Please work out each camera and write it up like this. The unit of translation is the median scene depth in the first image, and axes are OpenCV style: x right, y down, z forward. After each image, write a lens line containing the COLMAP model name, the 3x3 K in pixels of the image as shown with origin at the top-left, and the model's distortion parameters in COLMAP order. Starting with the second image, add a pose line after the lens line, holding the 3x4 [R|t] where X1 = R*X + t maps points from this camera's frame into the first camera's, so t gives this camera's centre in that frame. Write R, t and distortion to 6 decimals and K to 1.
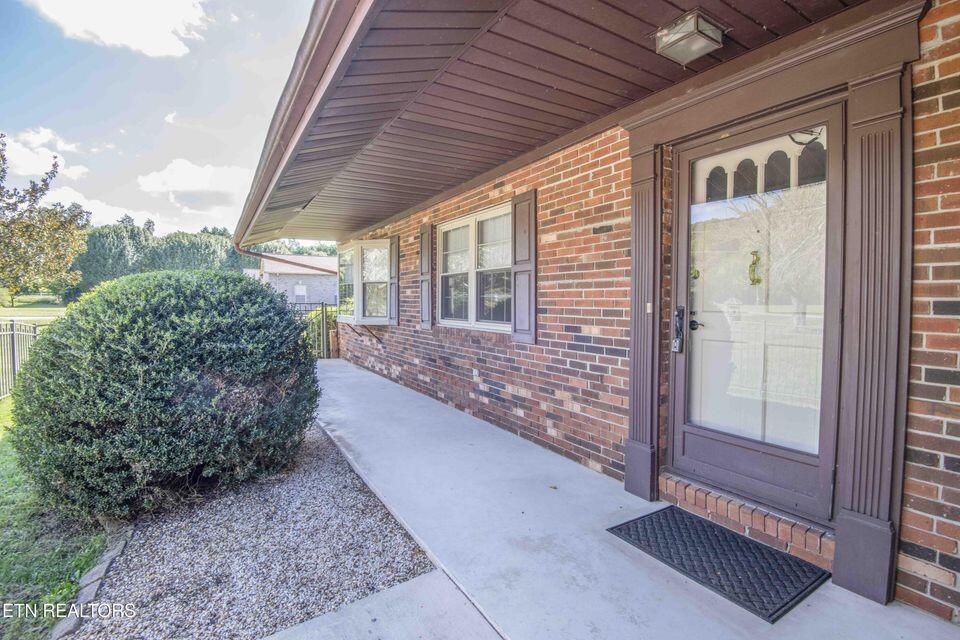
lens RADIAL K [[446.5, 0, 480.0], [0, 446.5, 320.0], [0, 0, 1]] dist [-0.011484, -0.023503]
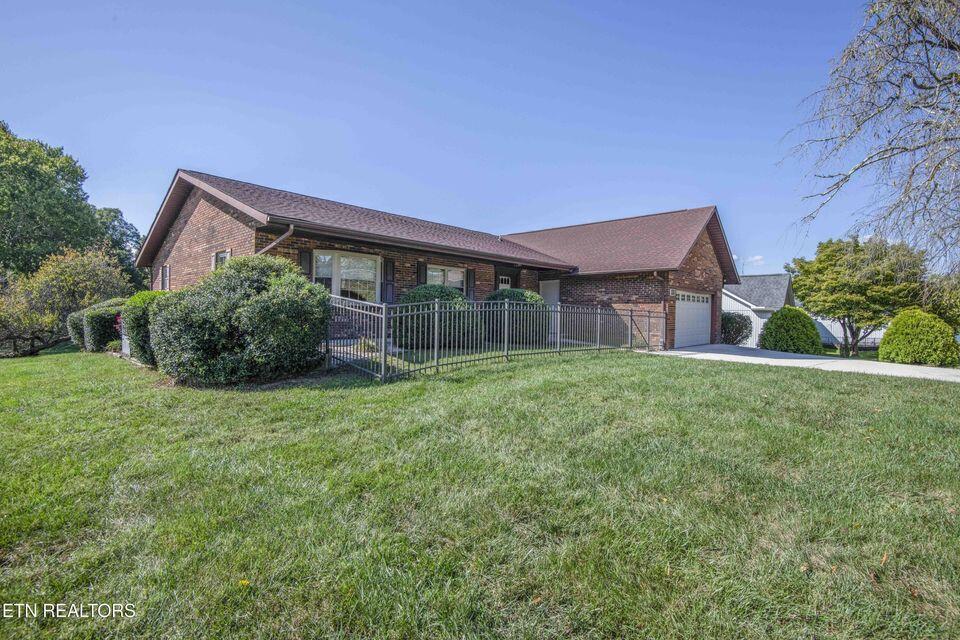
lens RADIAL K [[446.5, 0, 480.0], [0, 446.5, 320.0], [0, 0, 1]] dist [-0.011484, -0.023503]
pose [[-0.239367, -0.009978, 0.970878, -4.123902], [0.025666, 0.999533, 0.016600, 0.099007], [-0.970590, 0.028892, -0.238999, 2.118279]]
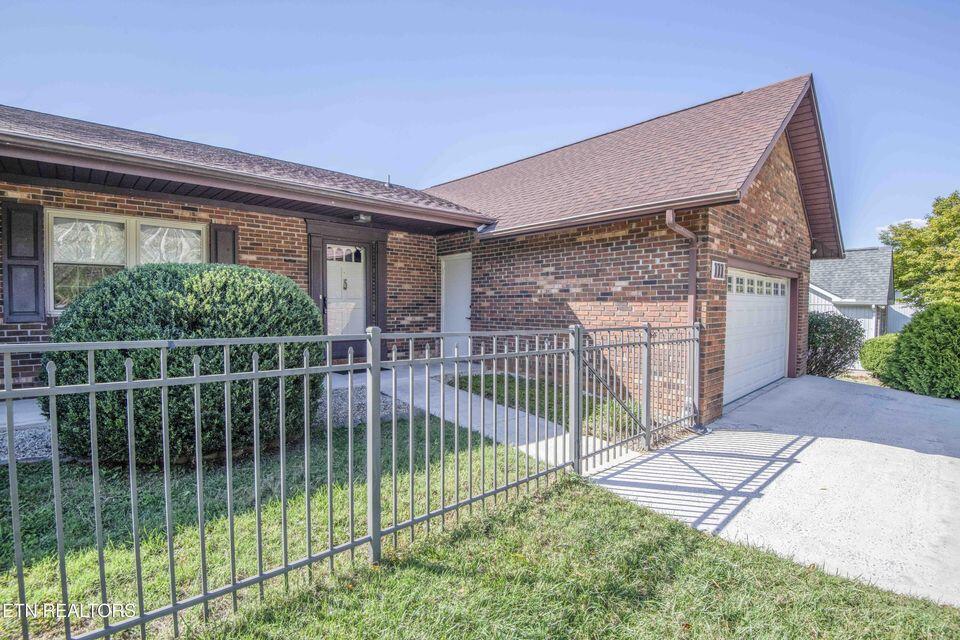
lens RADIAL K [[446.5, 0, 480.0], [0, 446.5, 320.0], [0, 0, 1]] dist [-0.011484, -0.023503]
pose [[-0.183926, -0.024653, 0.982631, -1.871382], [0.038036, 0.998758, 0.032177, 0.045429], [-0.982204, 0.043293, -0.182760, 0.466016]]
